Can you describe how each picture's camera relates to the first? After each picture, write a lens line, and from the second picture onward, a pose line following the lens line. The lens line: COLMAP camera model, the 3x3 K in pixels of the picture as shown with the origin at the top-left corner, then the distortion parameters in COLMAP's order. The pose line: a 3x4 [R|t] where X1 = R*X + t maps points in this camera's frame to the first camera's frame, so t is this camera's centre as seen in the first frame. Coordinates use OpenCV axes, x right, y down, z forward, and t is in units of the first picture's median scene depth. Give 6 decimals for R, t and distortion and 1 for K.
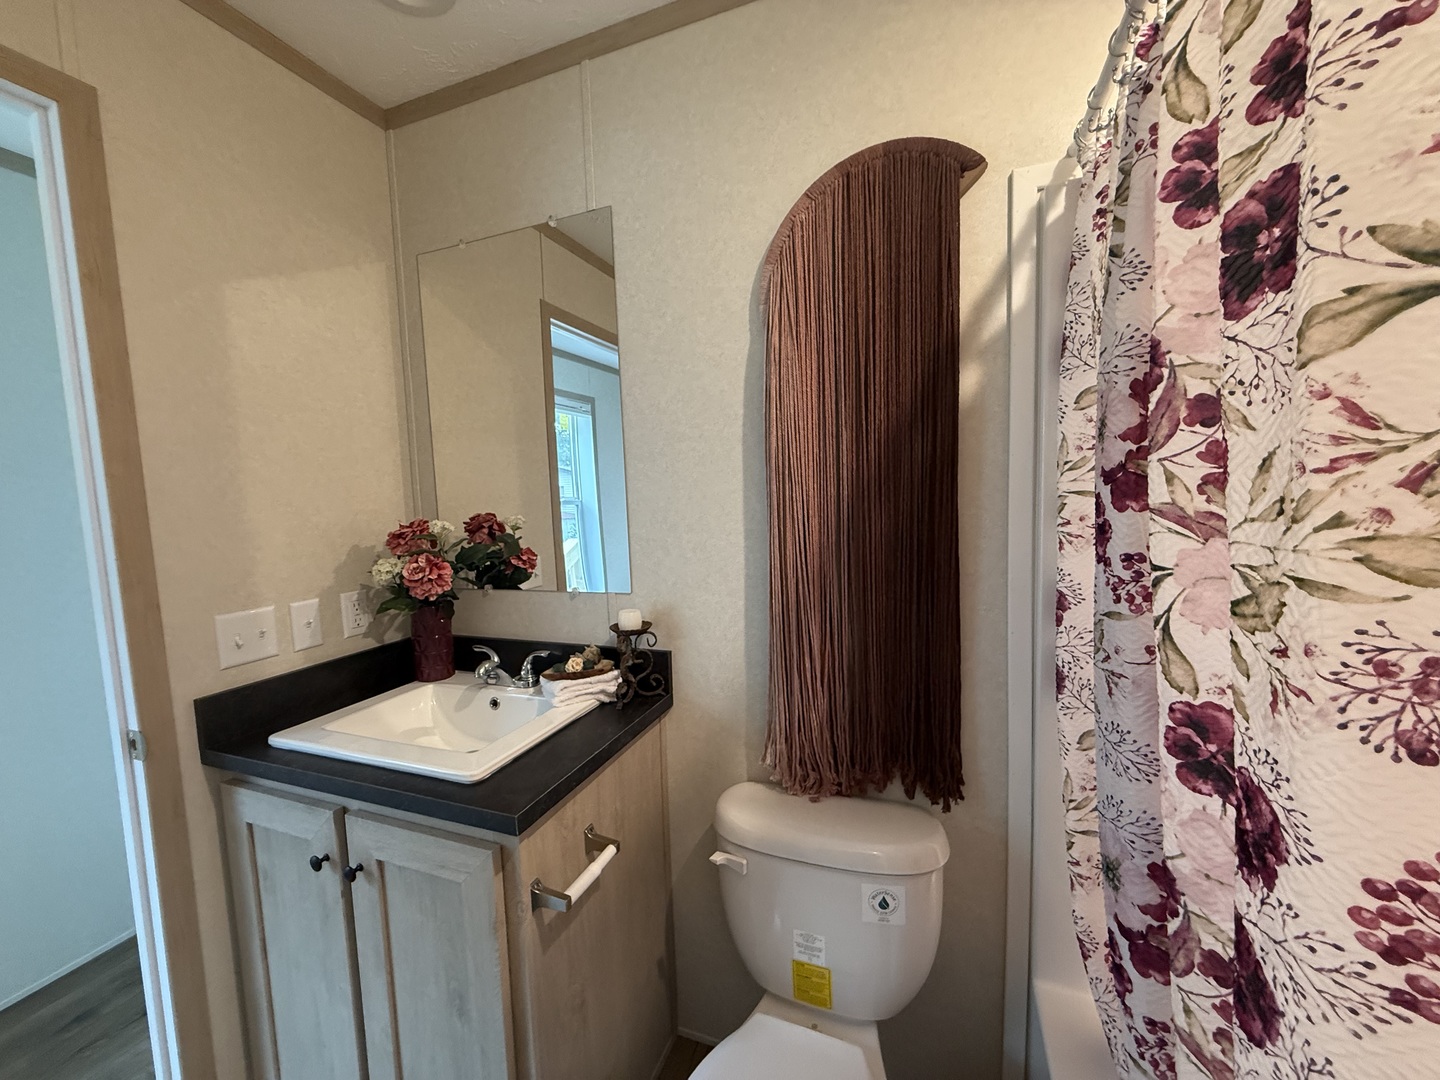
lens RADIAL K [[575.1, 0, 712.9], [0, 575.1, 539.5], [0, 0, 1]] dist [0.001321, -0.000330]
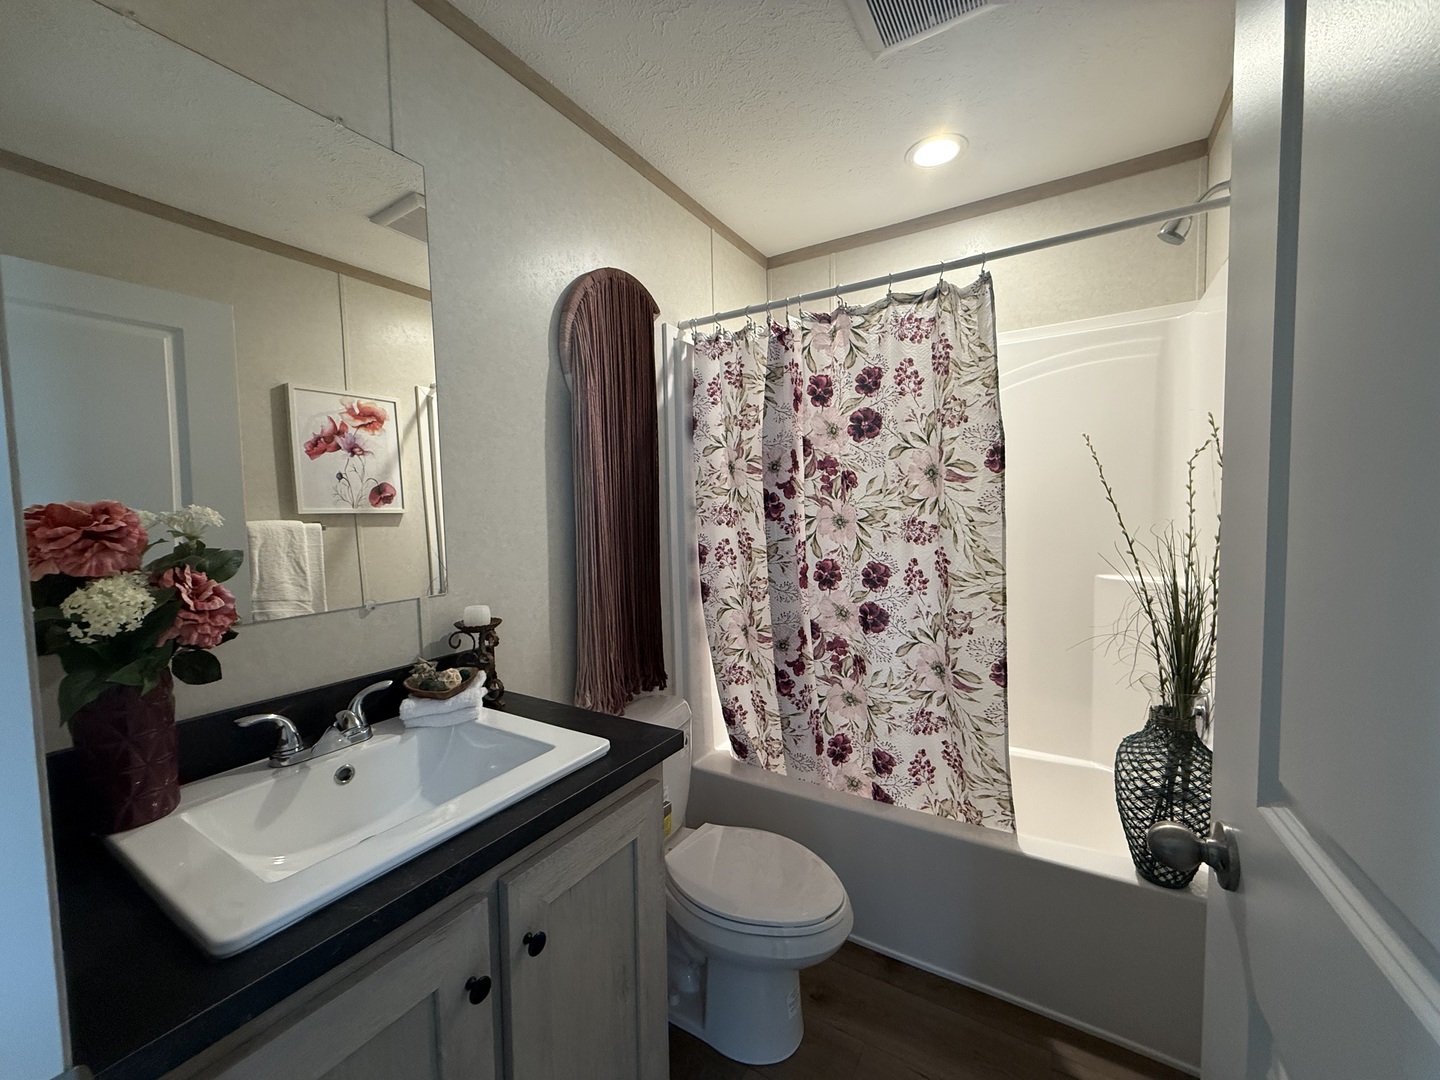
lens RADIAL K [[575.1, 0, 719.8], [0, 575.1, 541.3], [0, 0, 1]] dist [0.001321, -0.000330]
pose [[0.178437, -0.023902, 0.983661, -1.054051], [0.095964, 0.995362, 0.006778, 0.051933], [-0.979261, 0.093186, 0.179903, 0.455433]]
